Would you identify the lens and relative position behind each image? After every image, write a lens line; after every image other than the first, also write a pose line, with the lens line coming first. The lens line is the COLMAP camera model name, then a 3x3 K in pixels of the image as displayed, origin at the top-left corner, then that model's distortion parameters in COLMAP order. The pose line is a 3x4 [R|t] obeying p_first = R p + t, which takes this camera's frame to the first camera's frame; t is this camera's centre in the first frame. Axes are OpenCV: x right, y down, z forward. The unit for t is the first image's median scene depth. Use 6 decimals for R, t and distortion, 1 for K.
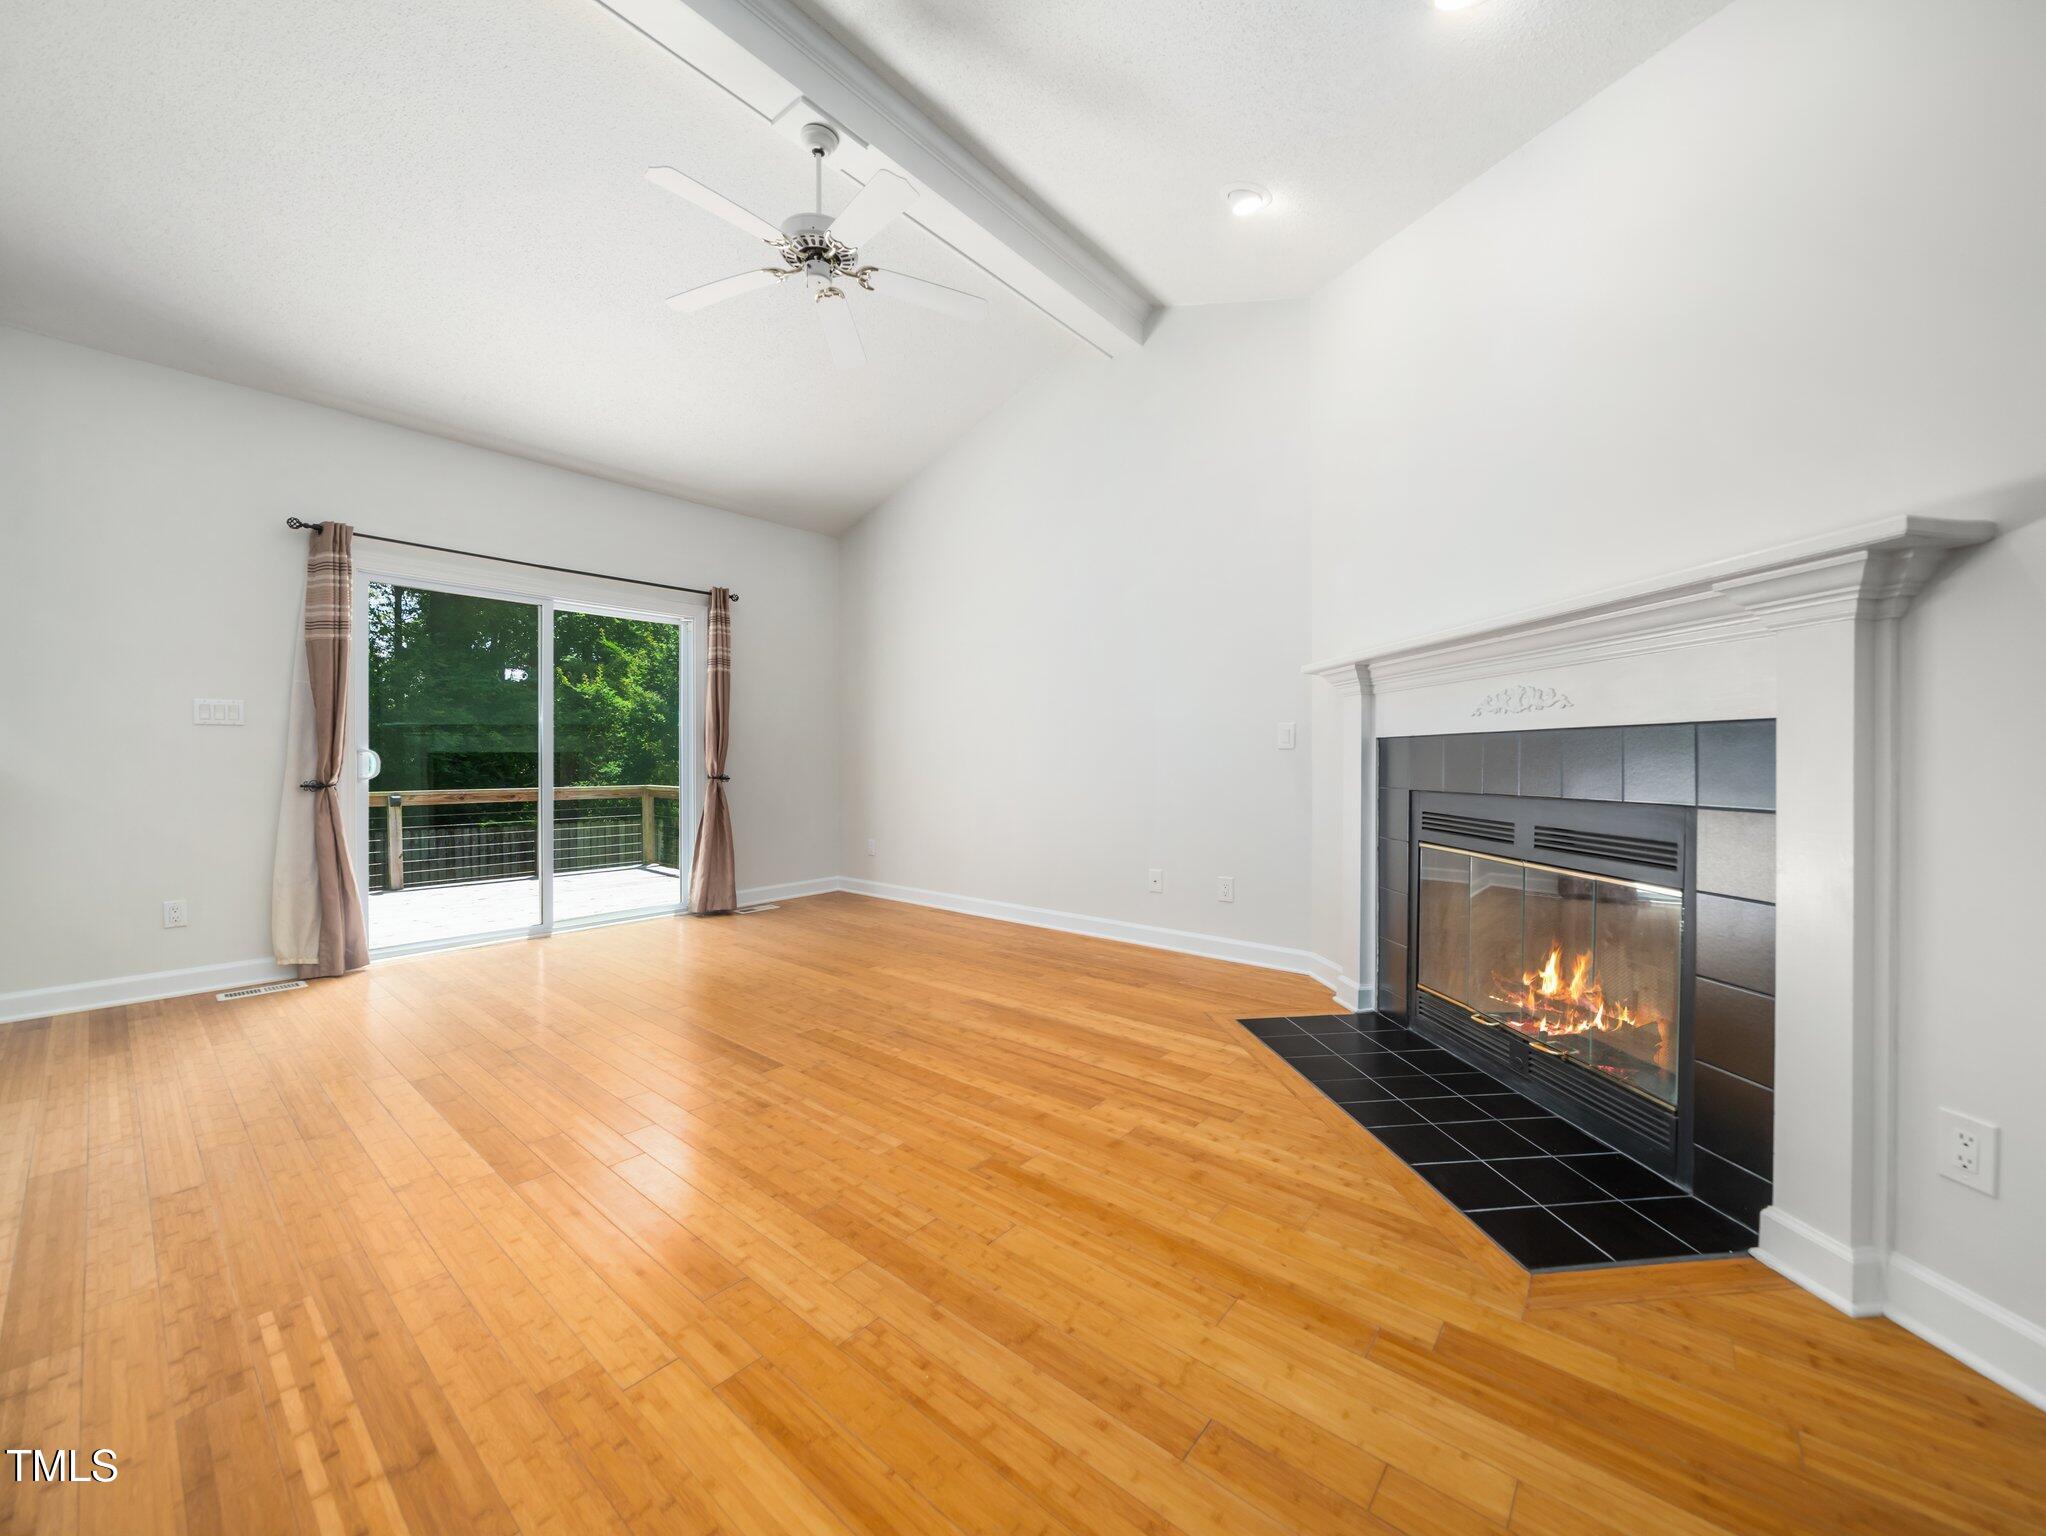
lens RADIAL K [[807.4, 0, 1016.7], [0, 807.4, 752.6], [0, 0, 1]] dist [-0.004083, 0.000191]
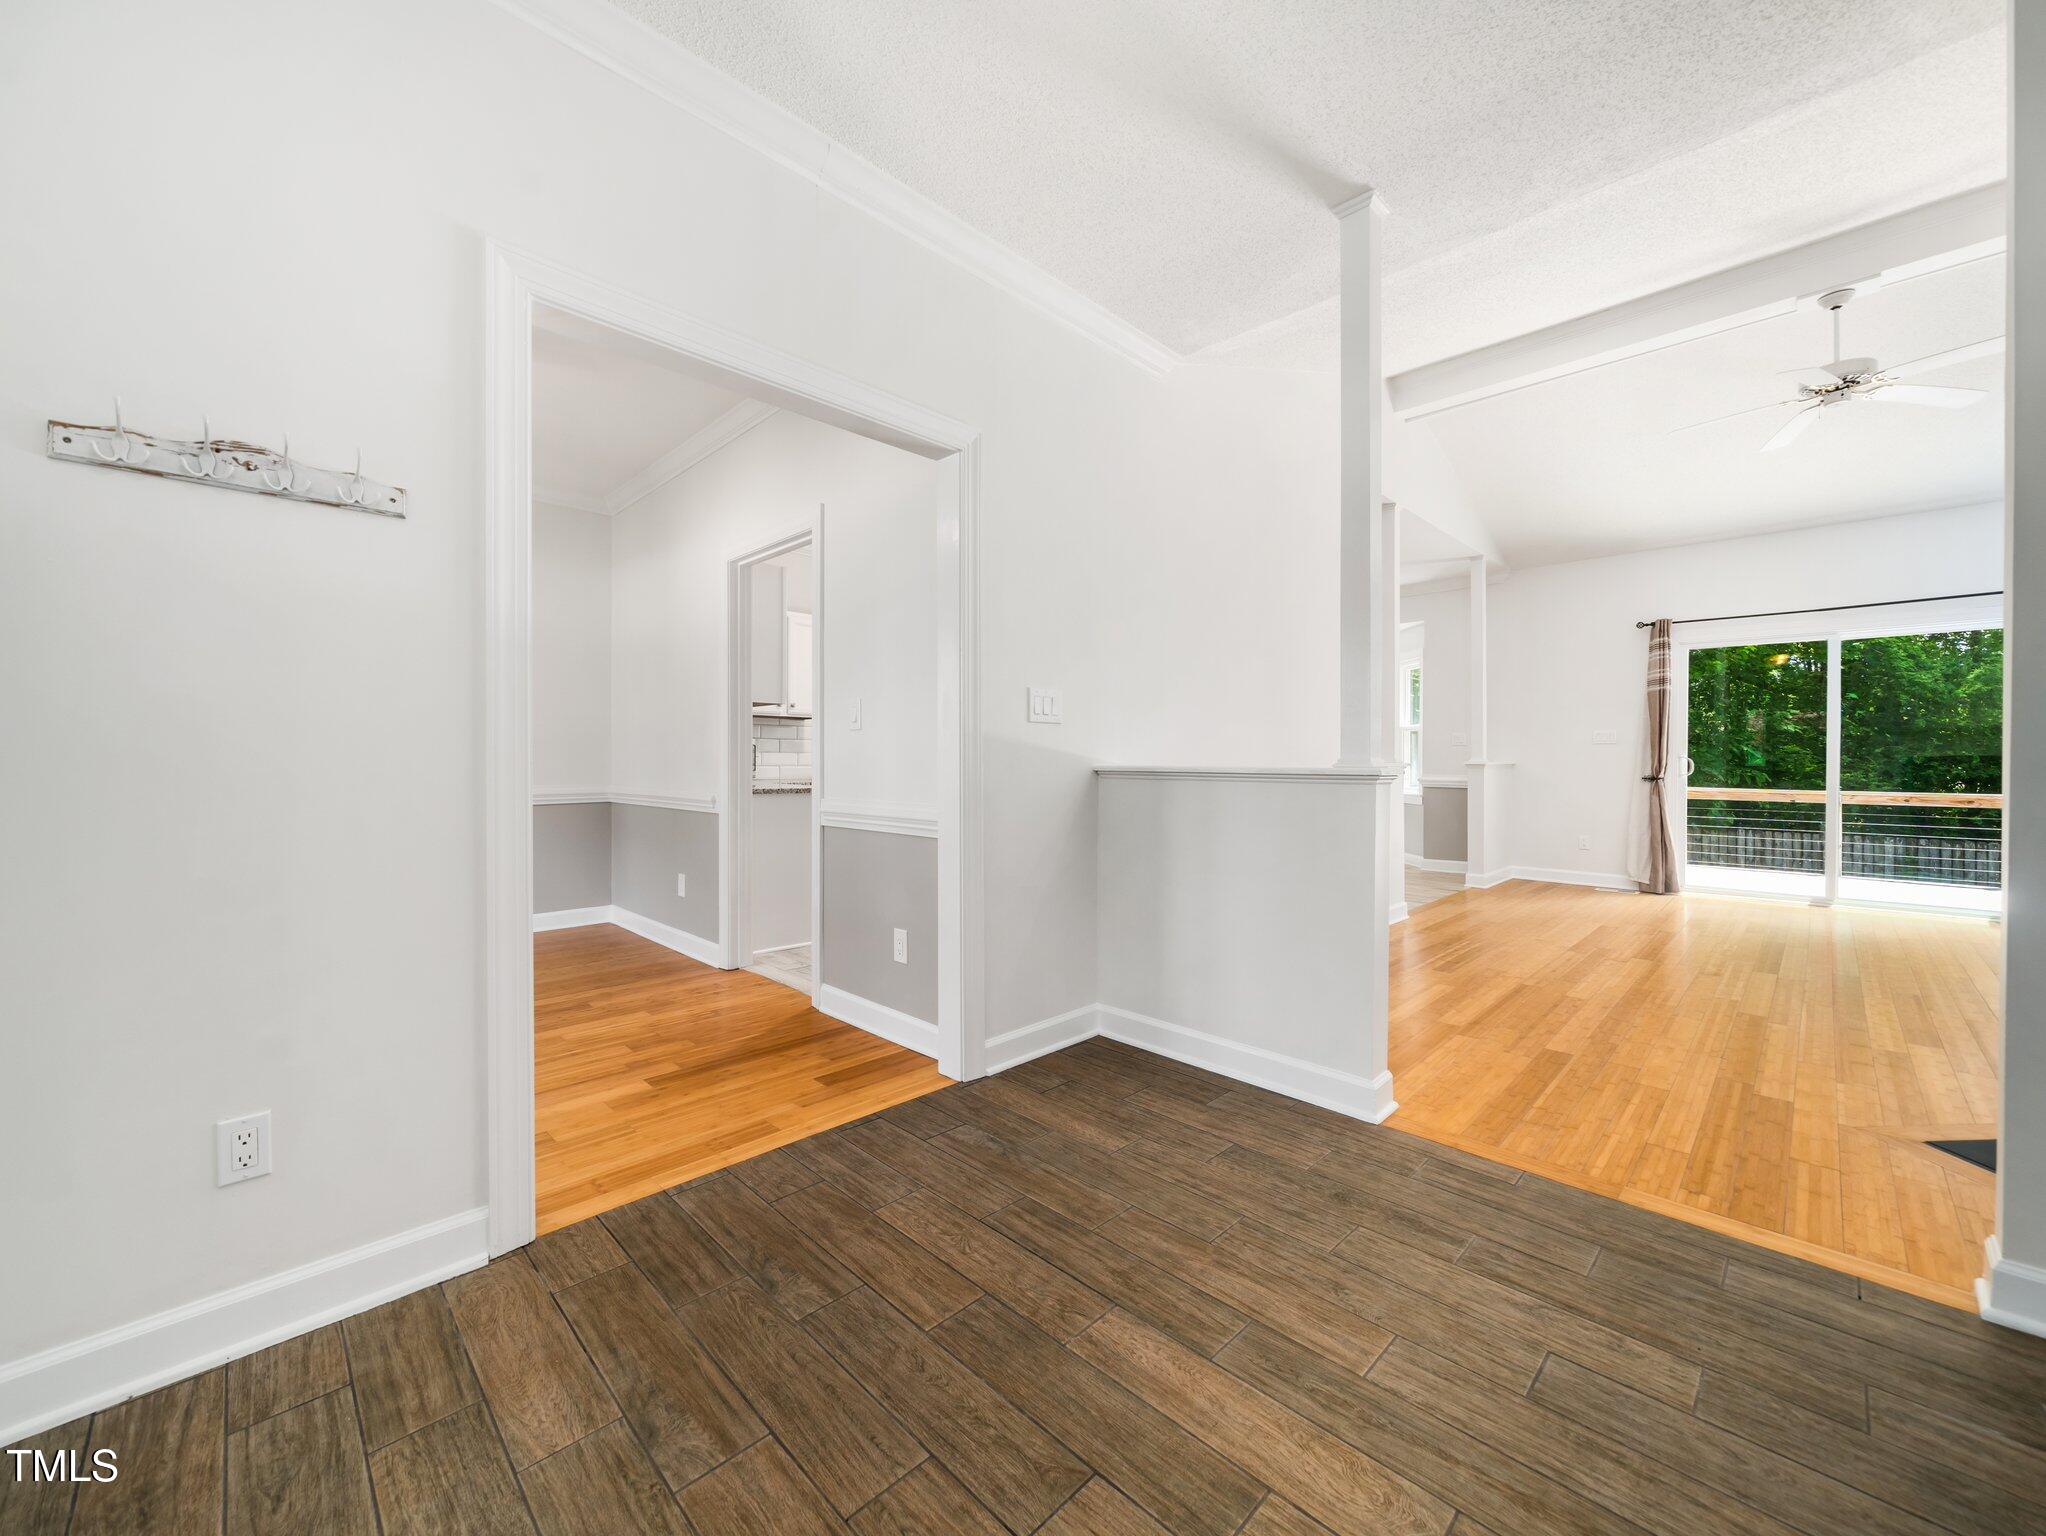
lens RADIAL K [[807.4, 0, 1018.7], [0, 807.4, 779.7], [0, 0, 1]] dist [-0.004083, 0.000191]
pose [[-0.074990, 0.024288, -0.996888, 1.117437], [0.006248, 0.999695, 0.023886, -0.005815], [0.997165, -0.004437, -0.075119, -0.234624]]
